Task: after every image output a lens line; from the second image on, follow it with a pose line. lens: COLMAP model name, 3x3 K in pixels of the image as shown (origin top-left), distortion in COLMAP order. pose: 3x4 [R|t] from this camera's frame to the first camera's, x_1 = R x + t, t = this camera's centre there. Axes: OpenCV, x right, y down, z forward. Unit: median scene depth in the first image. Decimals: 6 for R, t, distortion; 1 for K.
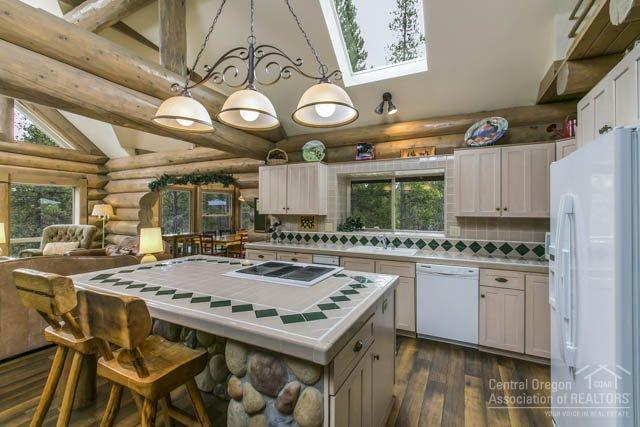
lens RADIAL K [[282.3, 0, 320.4], [0, 282.3, 212.6], [0, 0, 1]] dist [-0.001320, -0.000036]
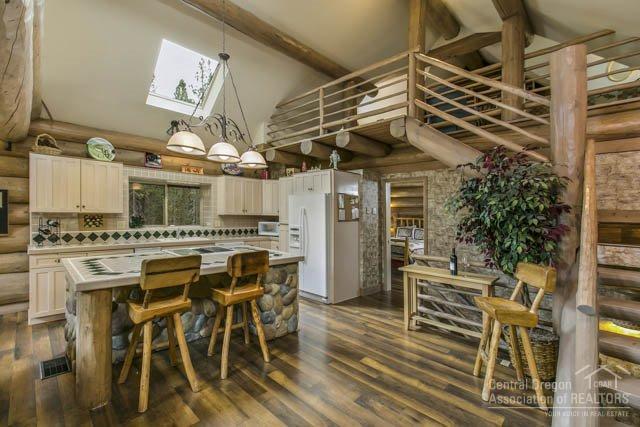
lens RADIAL K [[282.3, 0, 319.7], [0, 282.3, 214.7], [0, 0, 1]] dist [-0.001320, -0.000036]
pose [[0.295791, -0.002020, 0.955250, -0.763095], [-0.017688, 0.999815, 0.007592, -0.008489], [-0.955089, -0.019143, 0.295701, -0.031365]]
